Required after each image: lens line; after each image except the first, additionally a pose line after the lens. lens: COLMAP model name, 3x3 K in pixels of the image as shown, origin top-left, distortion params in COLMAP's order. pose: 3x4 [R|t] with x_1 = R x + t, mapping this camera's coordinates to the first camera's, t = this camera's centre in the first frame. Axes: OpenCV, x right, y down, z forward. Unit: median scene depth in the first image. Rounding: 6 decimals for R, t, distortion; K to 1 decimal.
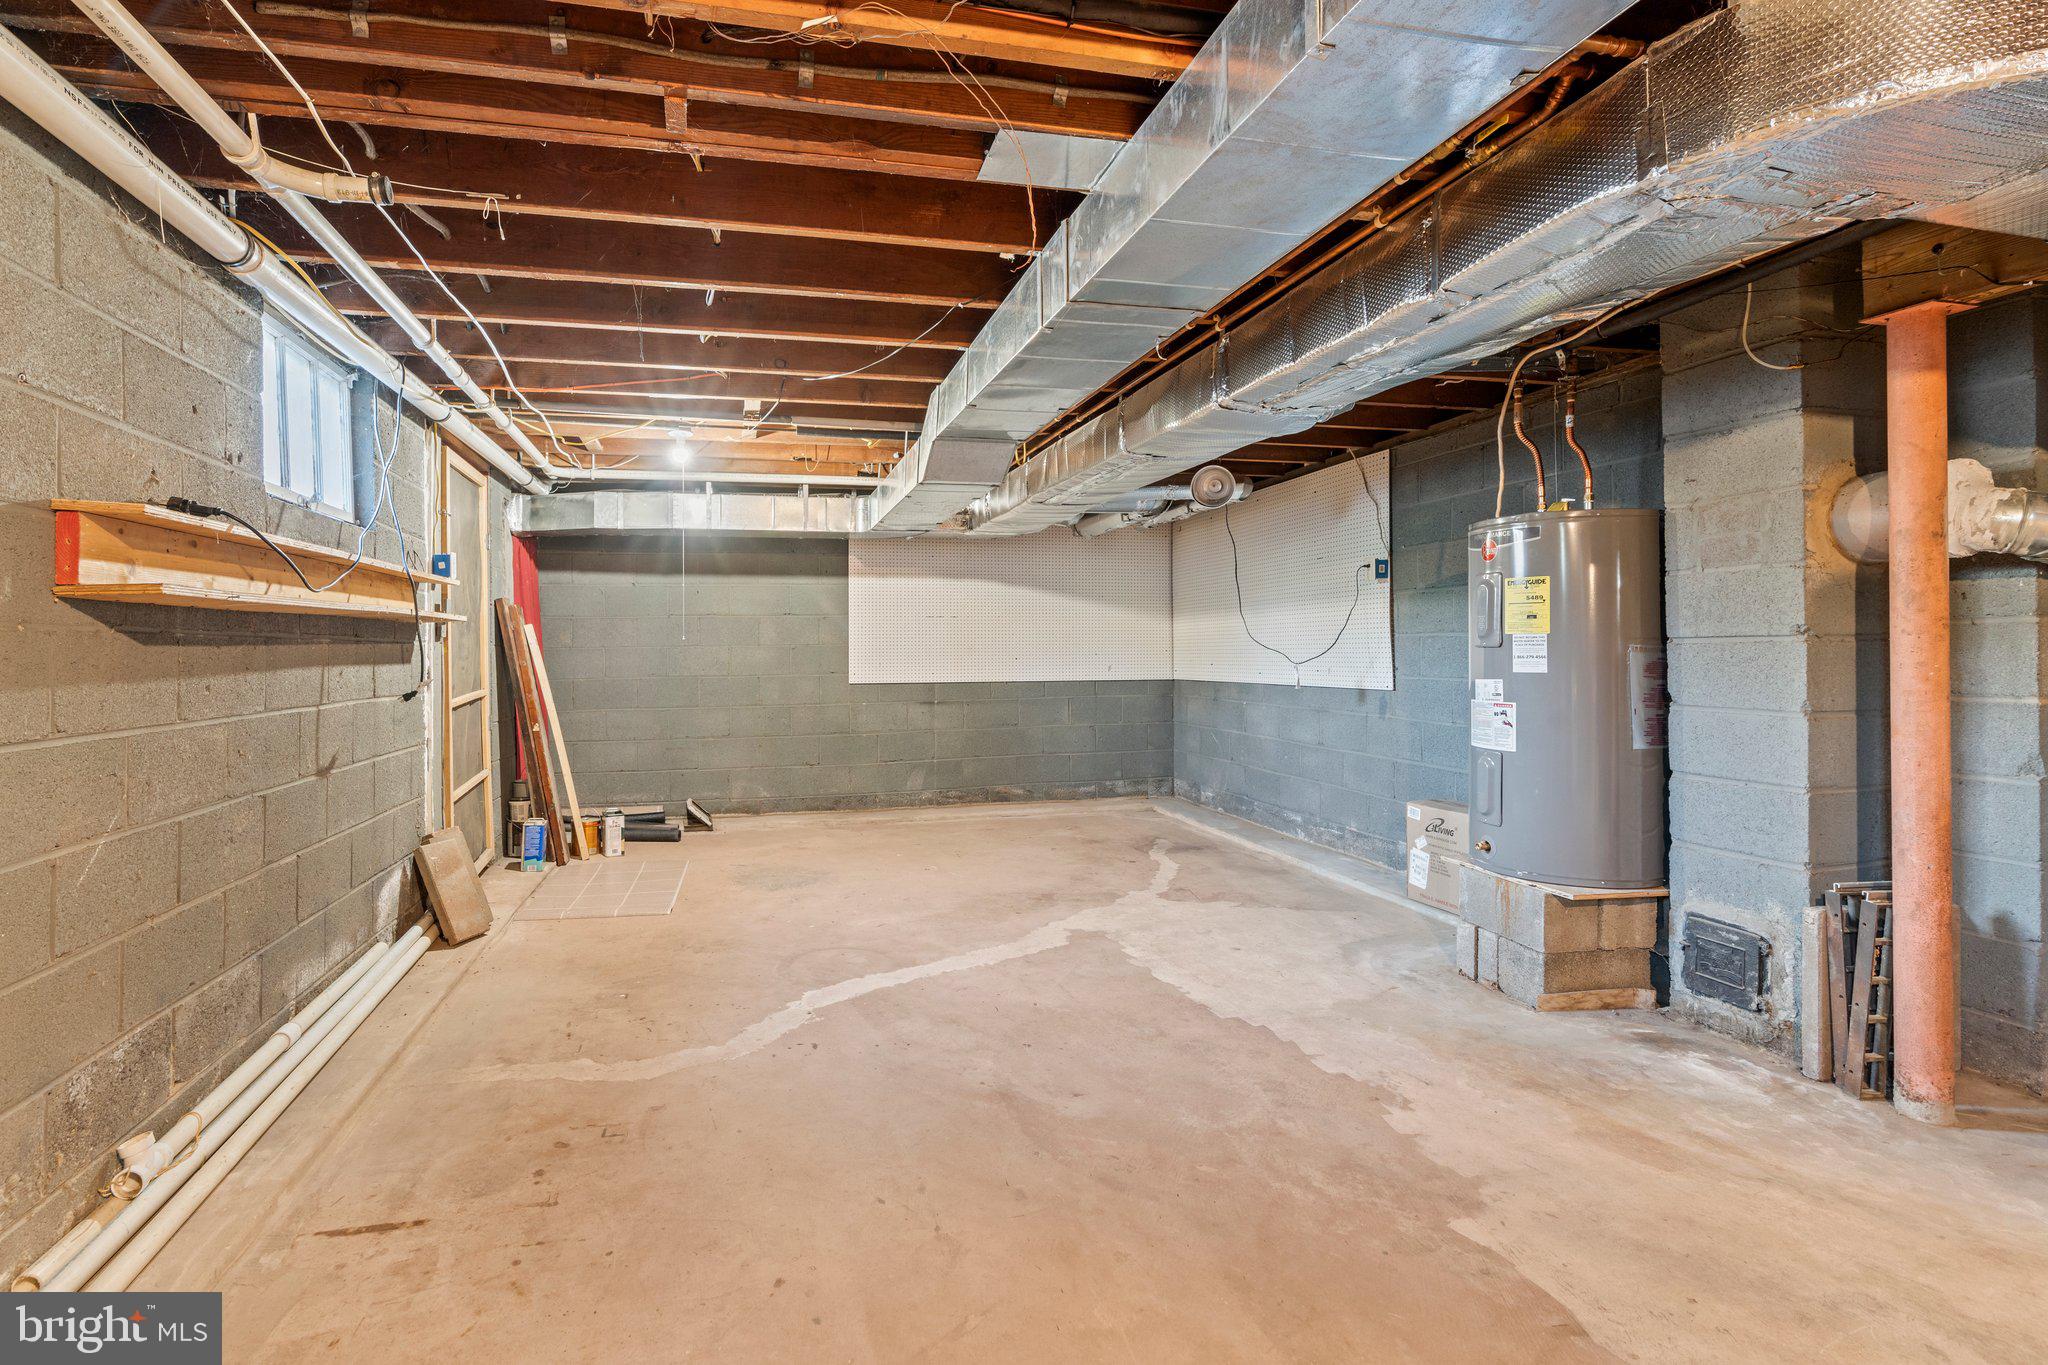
lens RADIAL K [[957.6, 0, 911.7], [0, 957.6, 643.9], [0, 0, 1]] dist [0.002861, -0.000506]
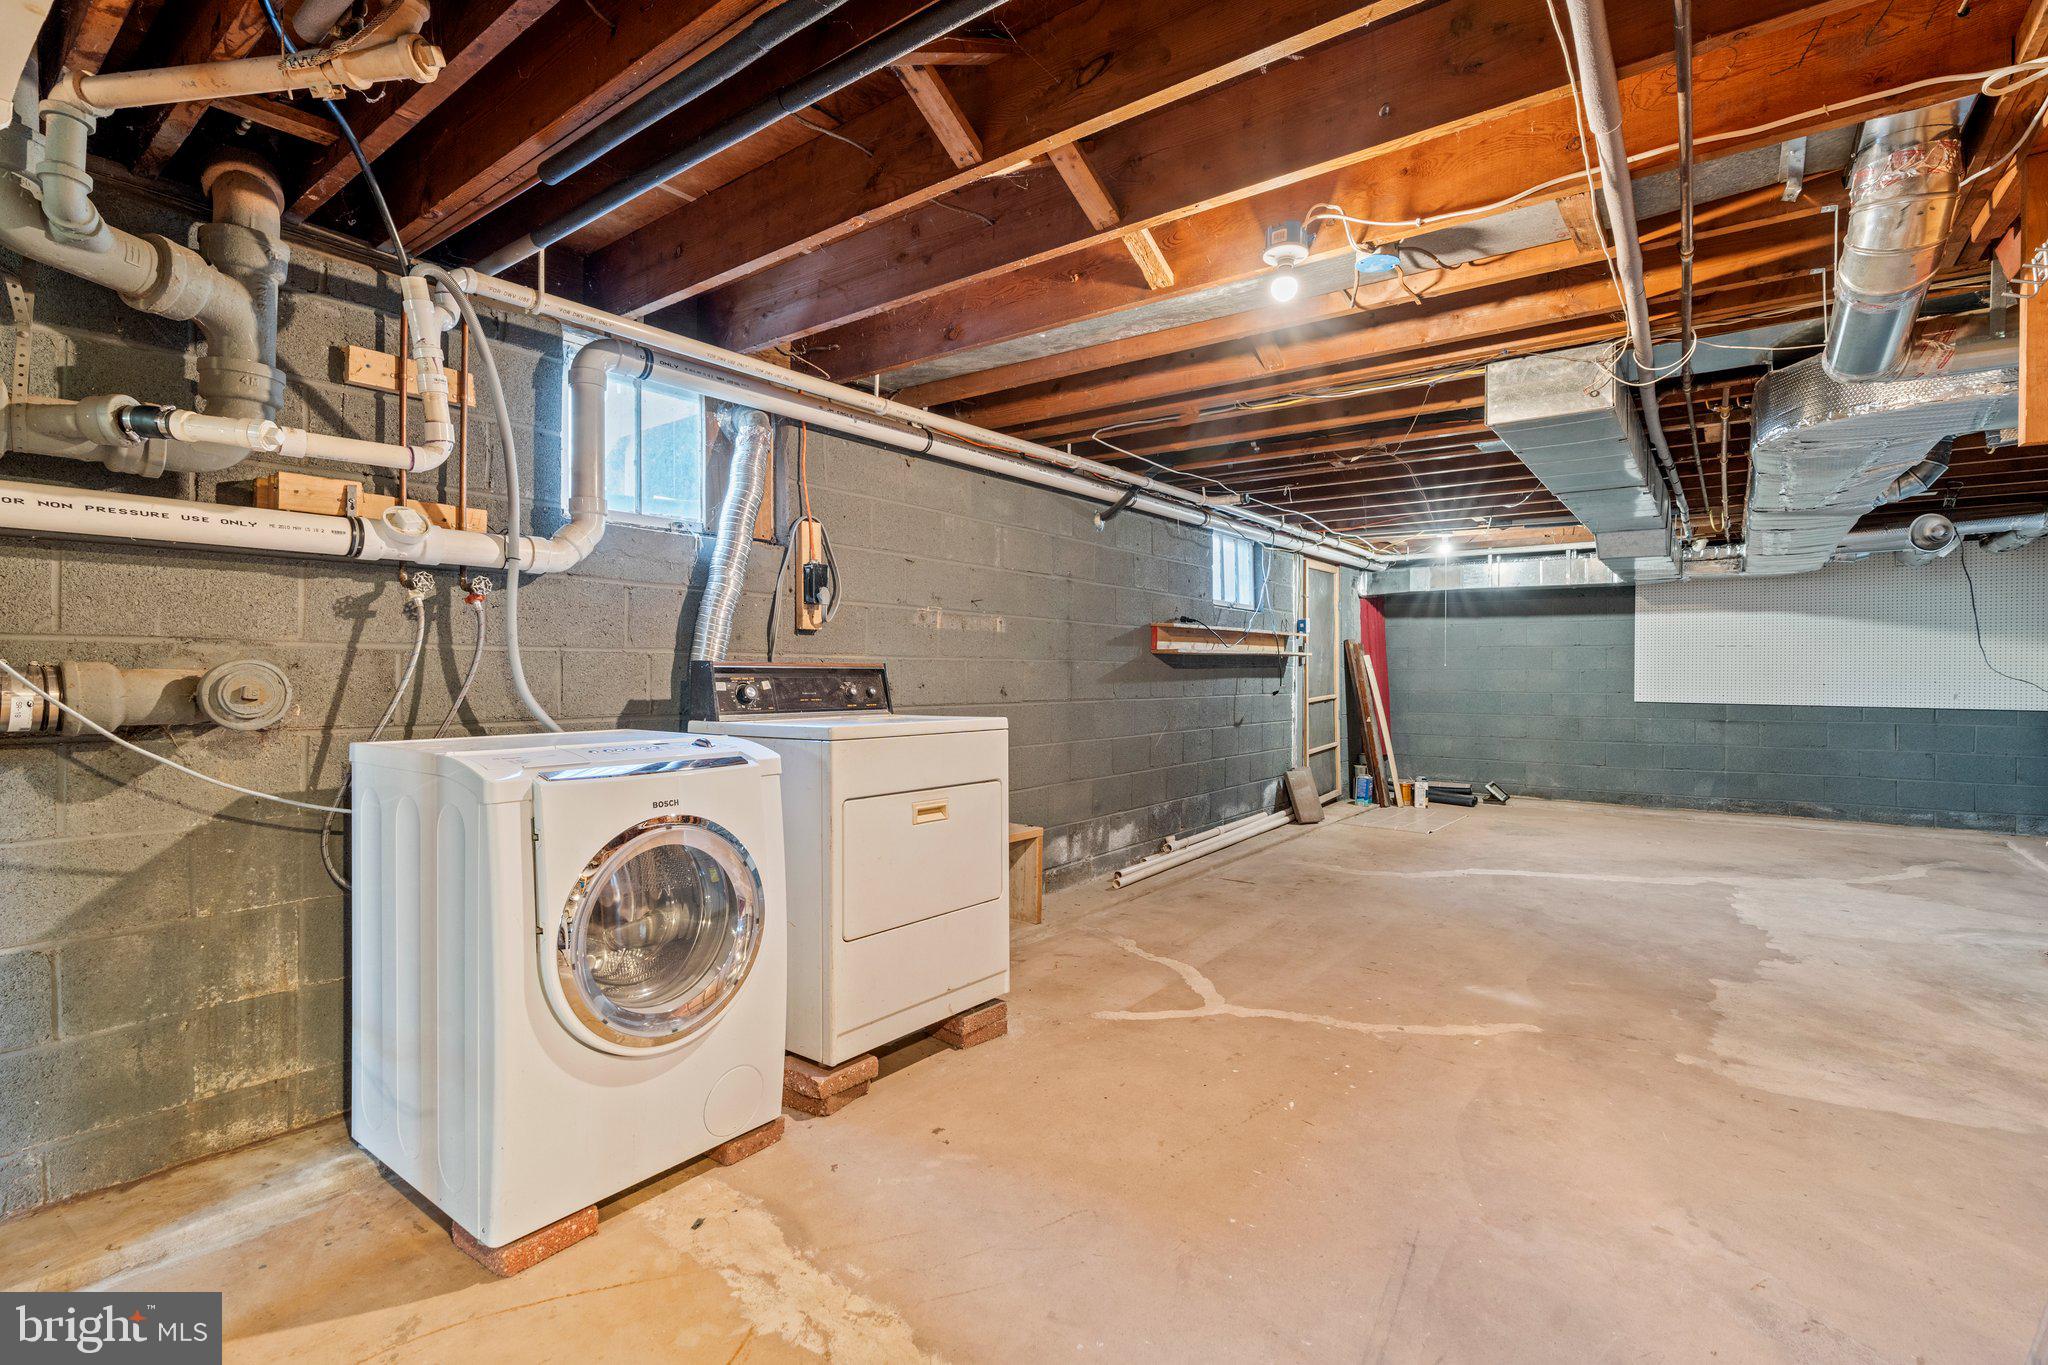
lens RADIAL K [[957.6, 0, 1019.9], [0, 957.6, 673.2], [0, 0, 1]] dist [0.002861, -0.000506]
pose [[0.664757, 0.012193, -0.746961, 0.416226], [-0.005065, 0.999917, 0.011814, -0.006589], [0.747043, -0.004070, 0.664763, -0.502366]]
